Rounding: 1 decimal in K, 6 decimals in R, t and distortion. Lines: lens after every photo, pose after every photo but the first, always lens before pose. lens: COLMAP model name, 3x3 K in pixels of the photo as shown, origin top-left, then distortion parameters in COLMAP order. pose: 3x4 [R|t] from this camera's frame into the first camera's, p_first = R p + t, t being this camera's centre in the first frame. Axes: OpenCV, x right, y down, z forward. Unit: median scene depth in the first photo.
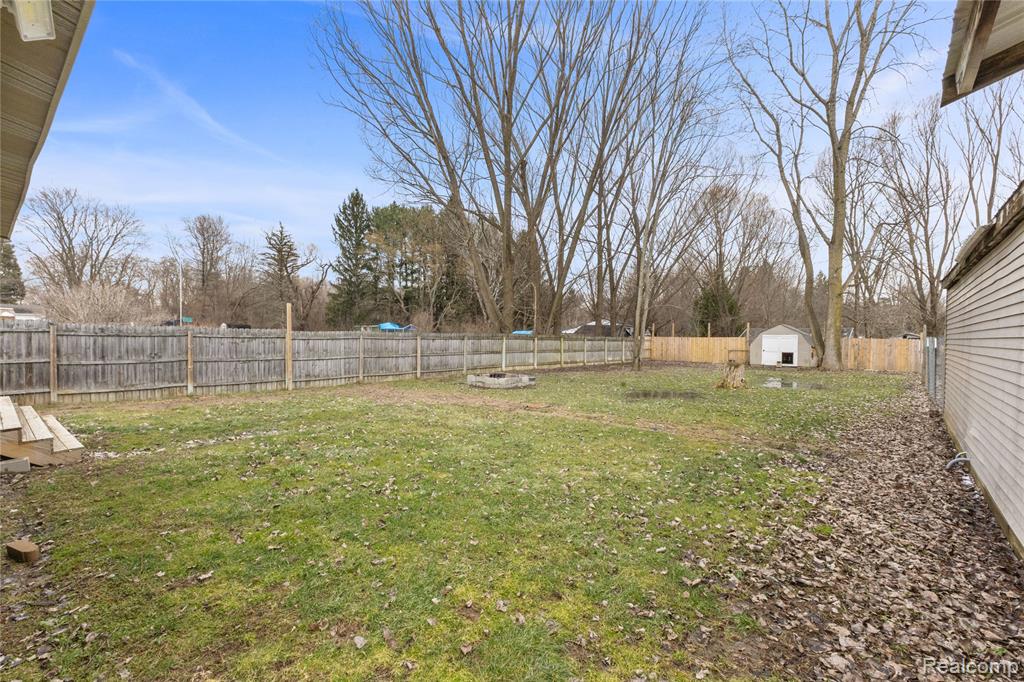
lens RADIAL K [[458.2, 0, 516.0], [0, 458.2, 341.2], [0, 0, 1]] dist [-0.000692, -0.000558]
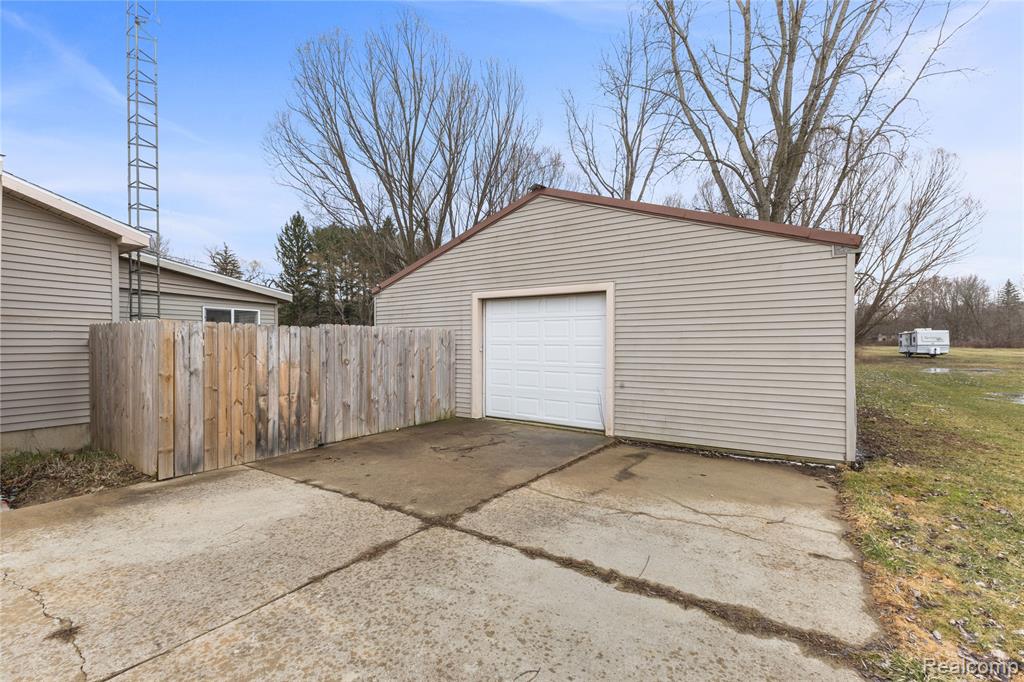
lens RADIAL K [[458.2, 0, 506.9], [0, 458.2, 340.2], [0, 0, 1]] dist [-0.000692, -0.000558]
pose [[0.995479, -0.021322, 0.092560, 0.038817], [0.023008, 0.999588, -0.017185, 0.003332], [-0.092155, 0.019237, 0.995559, -0.121813]]
